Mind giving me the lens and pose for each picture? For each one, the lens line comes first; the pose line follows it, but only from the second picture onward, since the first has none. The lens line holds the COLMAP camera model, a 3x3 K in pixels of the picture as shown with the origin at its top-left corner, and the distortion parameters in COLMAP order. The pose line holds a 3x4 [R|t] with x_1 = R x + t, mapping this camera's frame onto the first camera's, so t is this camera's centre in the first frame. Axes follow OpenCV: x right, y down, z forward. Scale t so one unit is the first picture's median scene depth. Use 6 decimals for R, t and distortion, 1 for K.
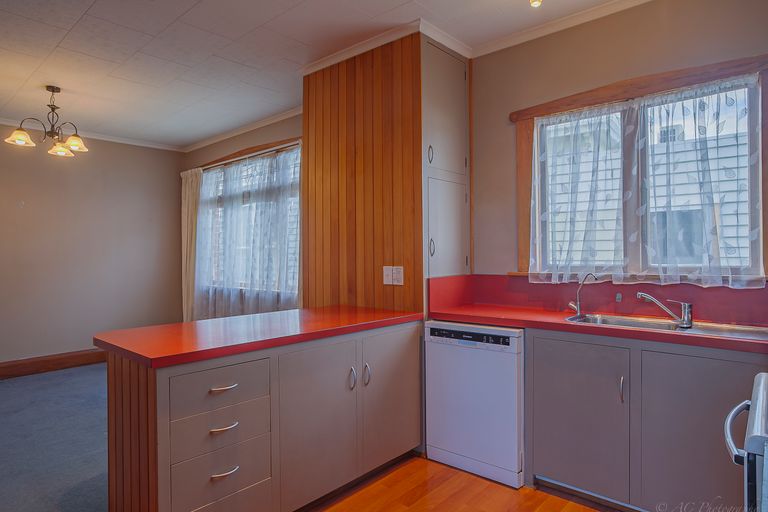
lens RADIAL K [[460.0, 0, 379.4], [0, 460.0, 255.6], [0, 0, 1]] dist [-0.008474, 0.006551]
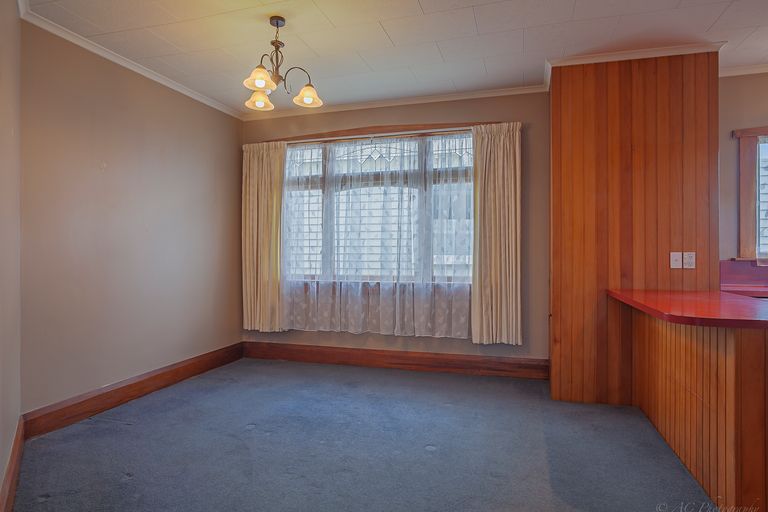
lens RADIAL K [[460.0, 0, 381.8], [0, 460.0, 253.8], [0, 0, 1]] dist [-0.008474, 0.006551]
pose [[0.903049, 0.004515, 0.429513, -0.767830], [-0.004793, 0.999988, -0.000435, 0.021029], [-0.429510, -0.001665, 0.903060, 0.199393]]
